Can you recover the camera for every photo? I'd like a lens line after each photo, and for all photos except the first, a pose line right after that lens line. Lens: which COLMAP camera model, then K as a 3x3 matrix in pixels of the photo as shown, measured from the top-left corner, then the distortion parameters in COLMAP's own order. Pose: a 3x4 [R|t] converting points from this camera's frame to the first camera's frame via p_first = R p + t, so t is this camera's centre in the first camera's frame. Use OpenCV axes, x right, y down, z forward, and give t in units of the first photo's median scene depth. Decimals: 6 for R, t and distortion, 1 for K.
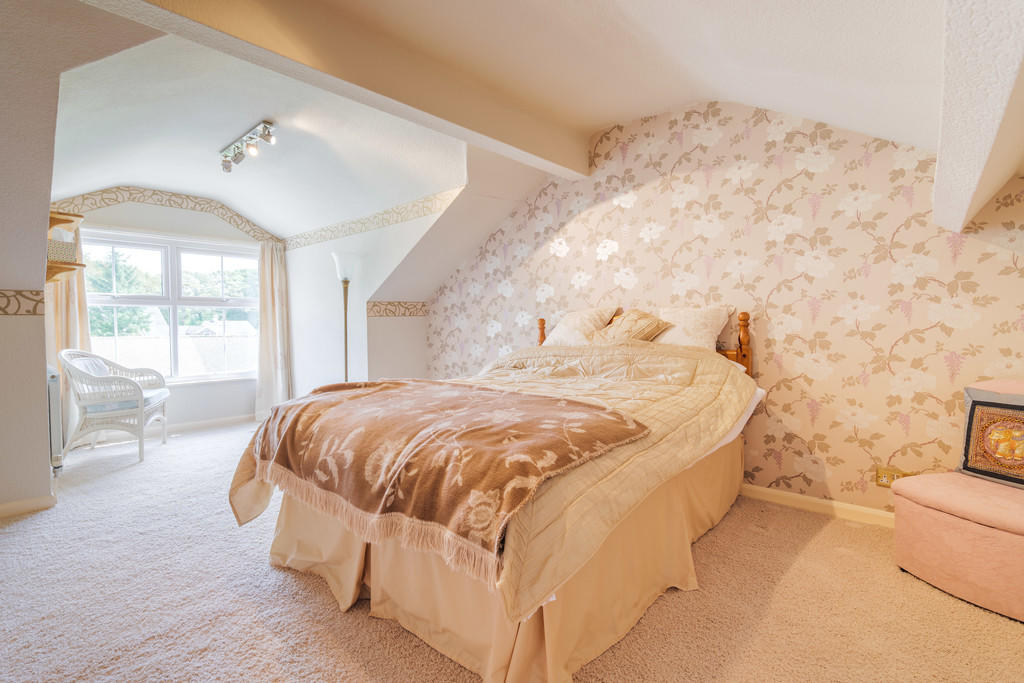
lens RADIAL K [[477.8, 0, 510.0], [0, 477.8, 339.3], [0, 0, 1]] dist [-0.015042, 0.004219]
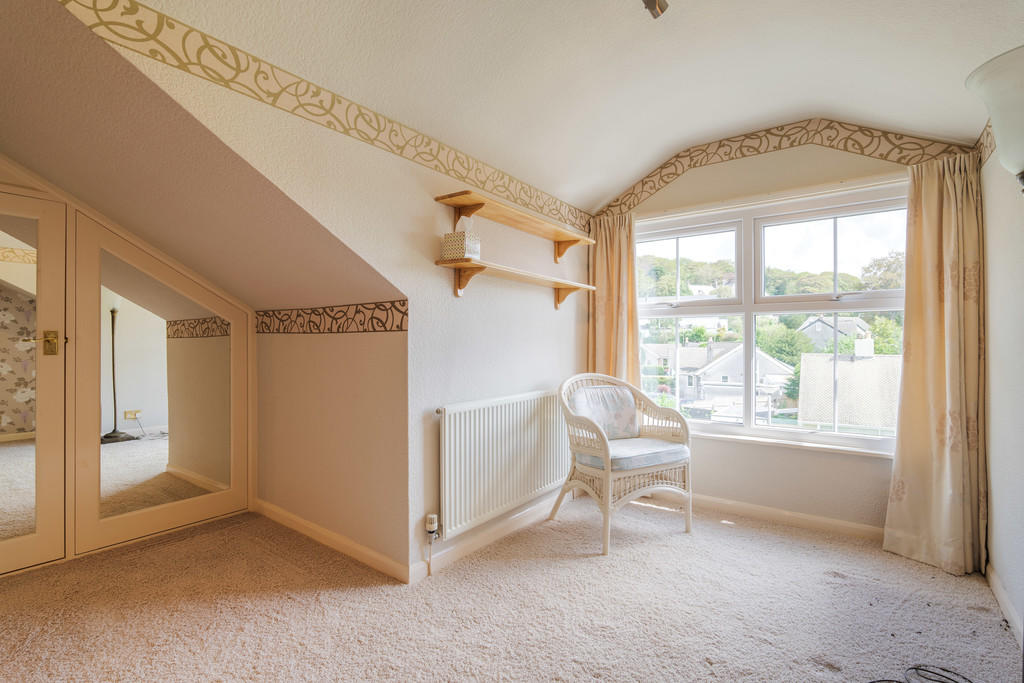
lens RADIAL K [[477.8, 0, 512.7], [0, 477.8, 341.3], [0, 0, 1]] dist [-0.015042, 0.004219]
pose [[0.099578, -0.000620, -0.995030, -0.114803], [-0.032253, 0.999472, -0.003851, -0.021423], [0.994507, 0.032476, 0.099505, 0.641643]]
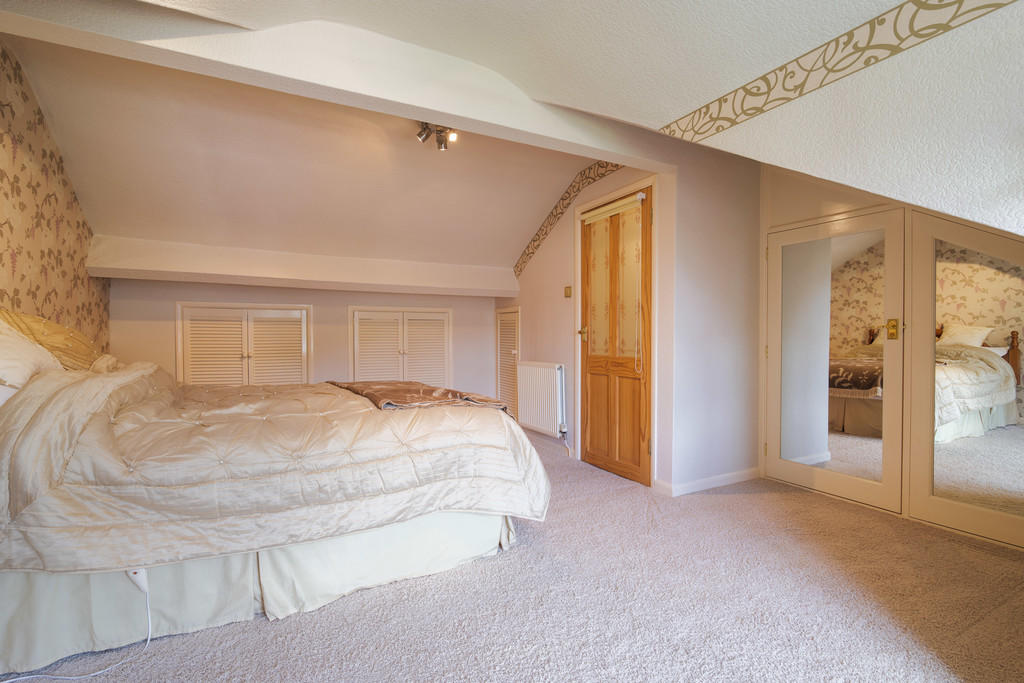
lens RADIAL K [[477.8, 0, 516.3], [0, 477.8, 340.8], [0, 0, 1]] dist [-0.015042, 0.004219]
pose [[-0.943236, 0.002523, 0.332114, -0.406831], [0.016814, 0.999052, 0.040163, -0.023670], [-0.331698, 0.043467, -0.942384, 0.923231]]
